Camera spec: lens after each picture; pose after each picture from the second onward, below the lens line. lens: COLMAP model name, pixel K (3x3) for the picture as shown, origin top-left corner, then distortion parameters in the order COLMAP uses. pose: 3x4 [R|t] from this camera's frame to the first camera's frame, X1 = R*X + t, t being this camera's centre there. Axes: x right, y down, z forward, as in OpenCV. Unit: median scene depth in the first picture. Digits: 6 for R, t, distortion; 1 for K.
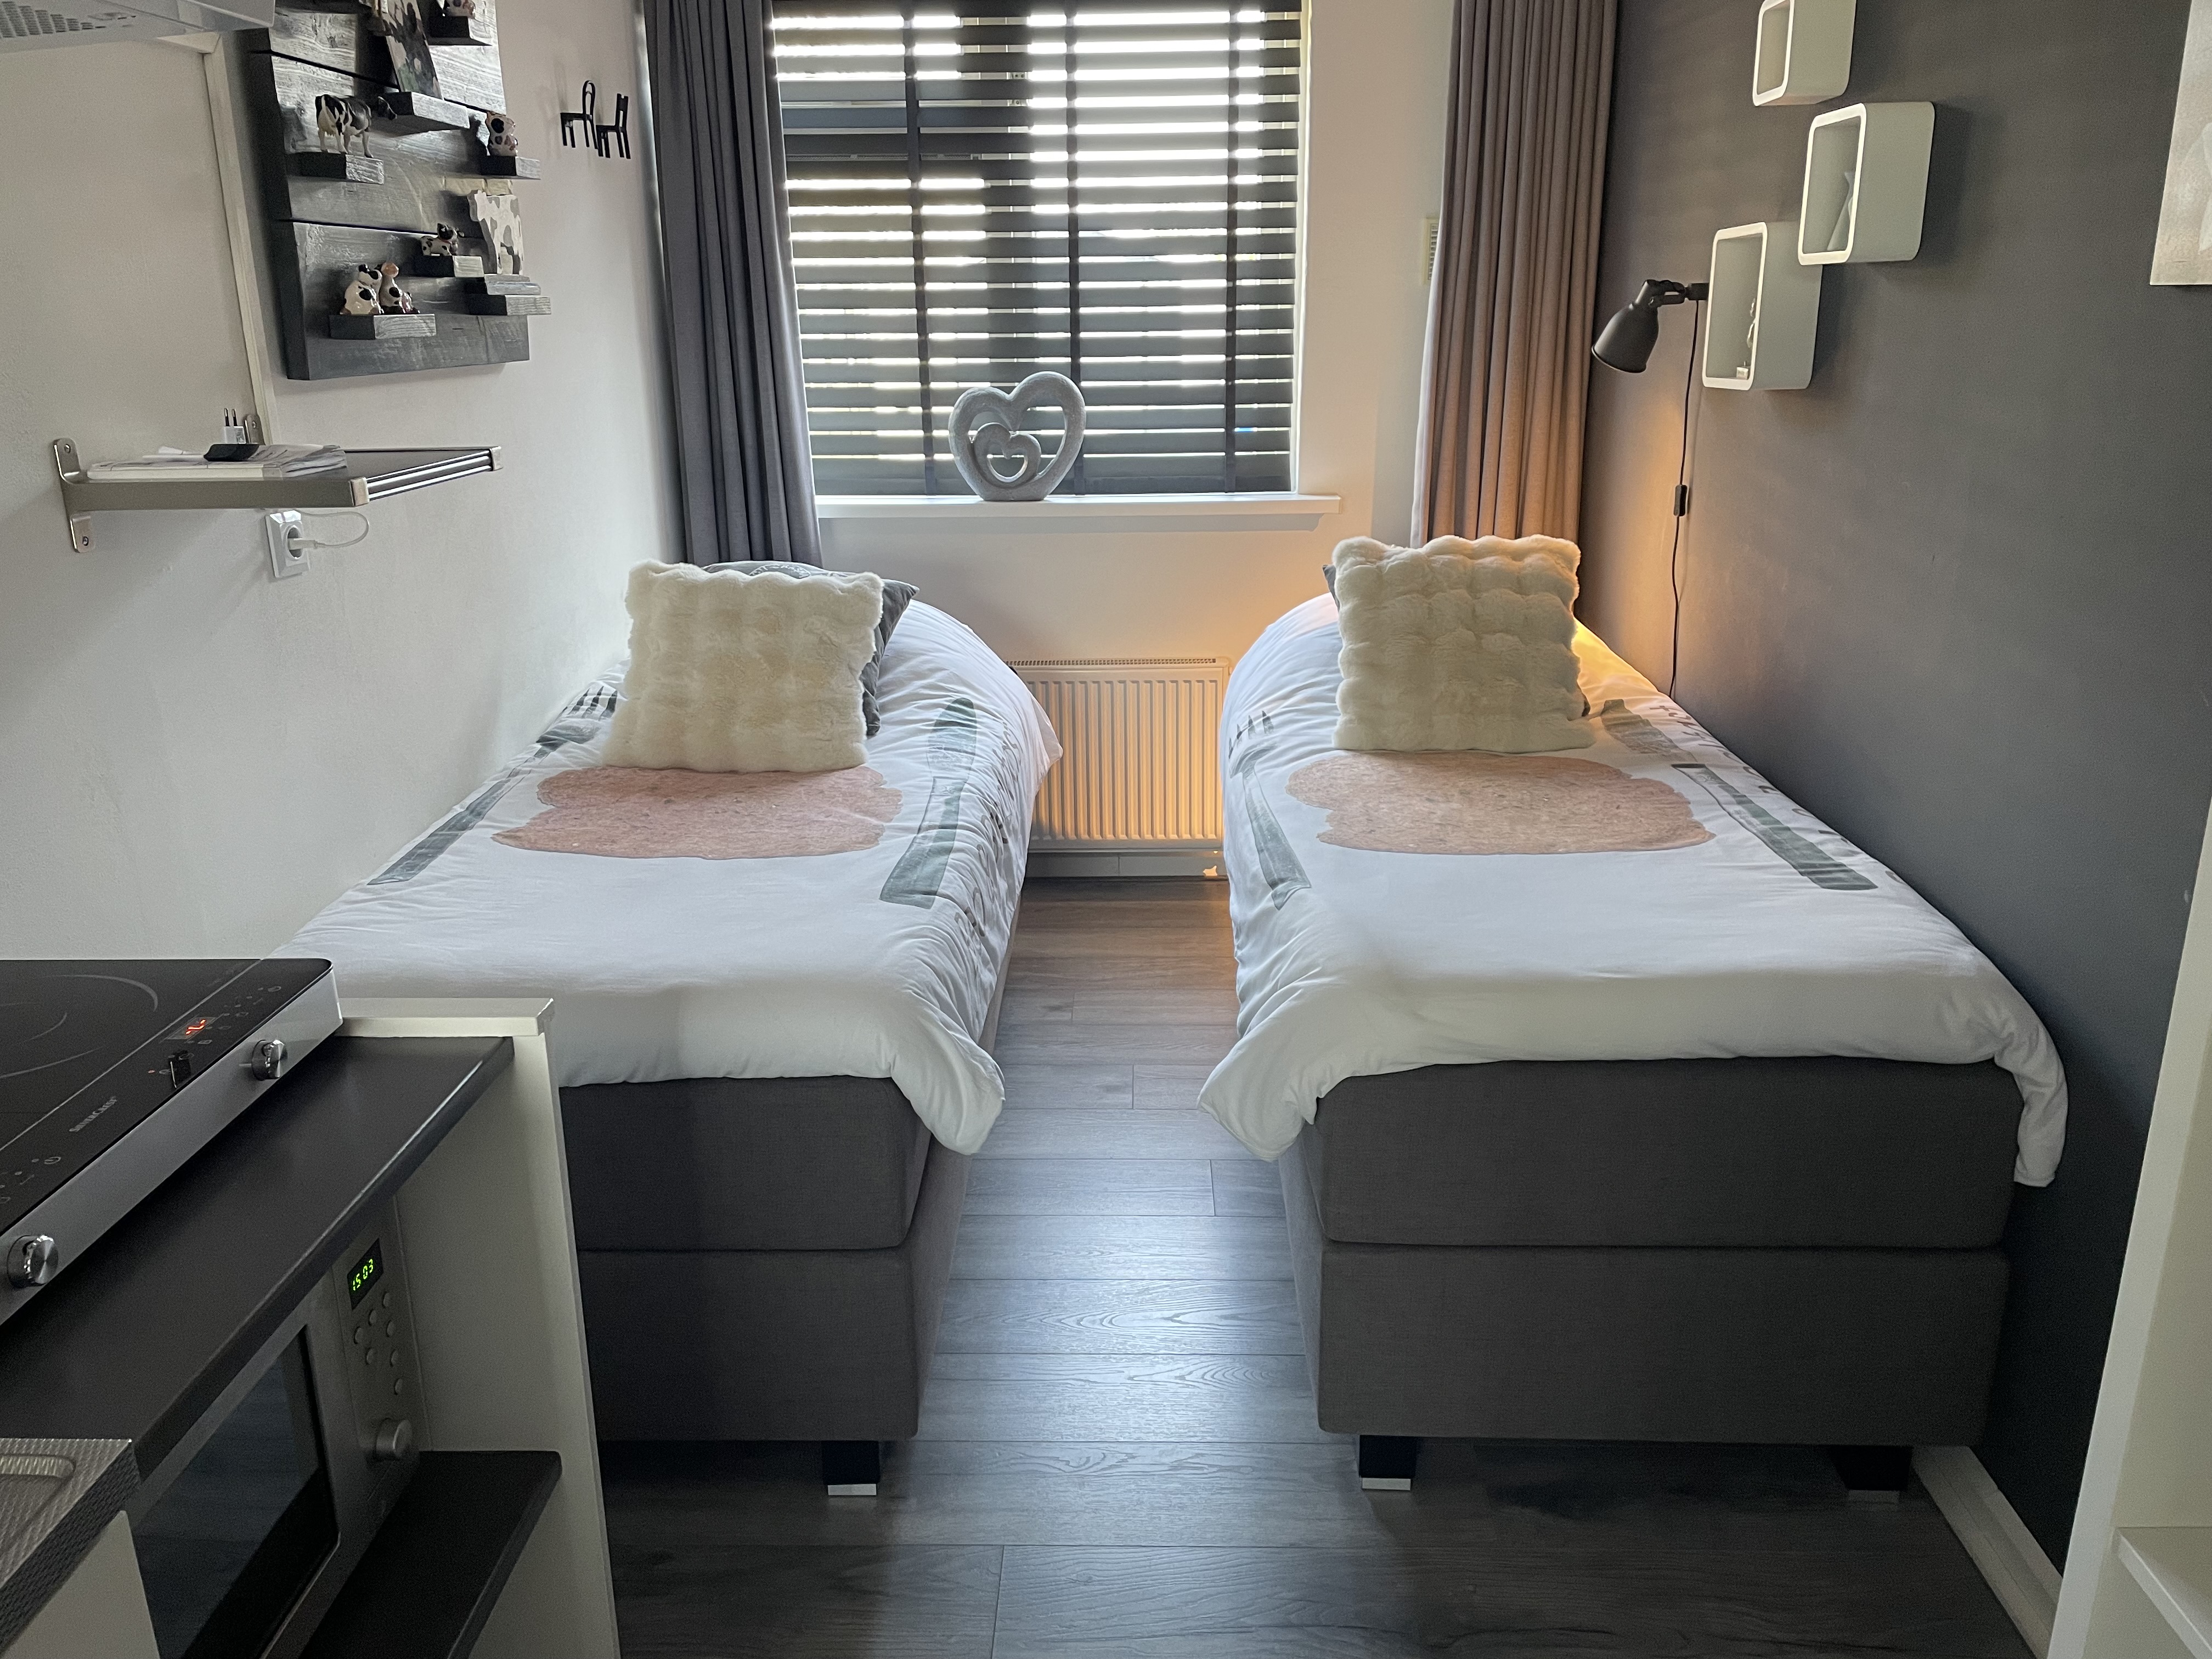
lens RADIAL K [[1686.8, 0, 1109.2], [0, 1686.8, 822.6], [0, 0, 1]] dist [0.076796, -0.091480]
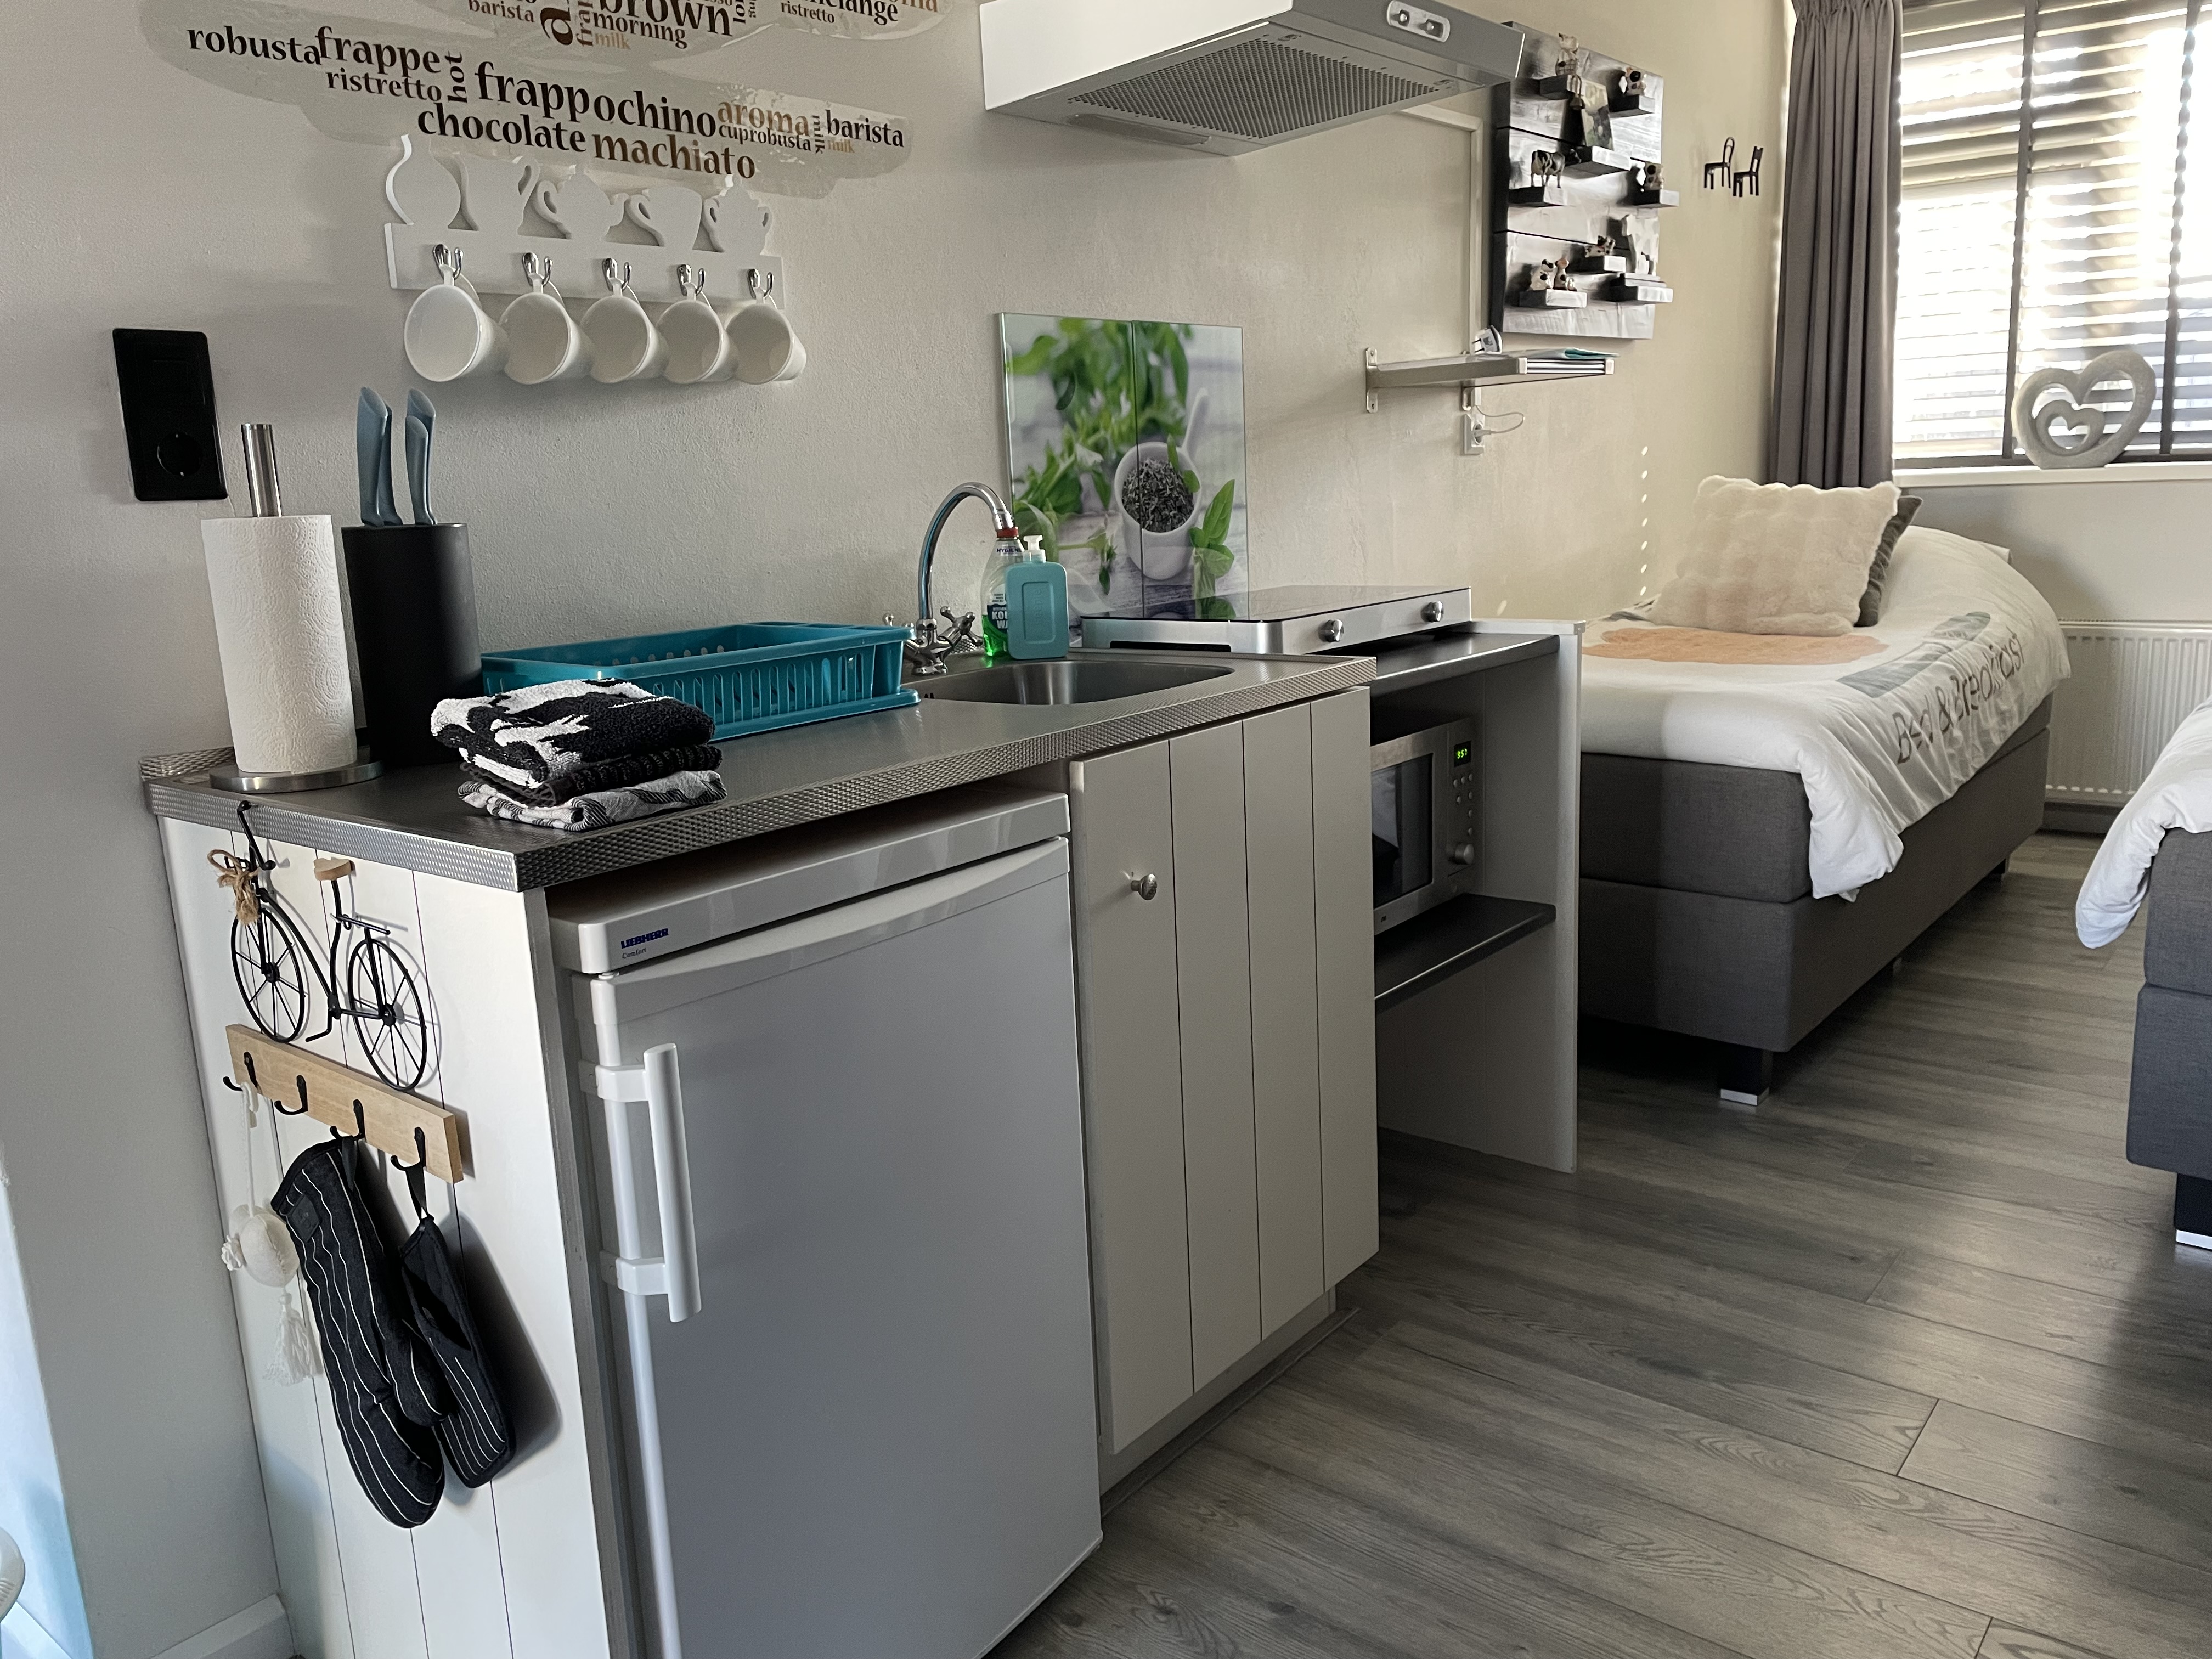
lens RADIAL K [[1686.8, 0, 1103.0], [0, 1686.8, 827.6], [0, 0, 1]] dist [0.076796, -0.091480]
pose [[0.797229, 0.099450, -0.595429, 0.197159], [-0.140240, 0.989863, -0.022440, 0.252596], [0.587161, 0.101393, 0.803095, -0.386303]]
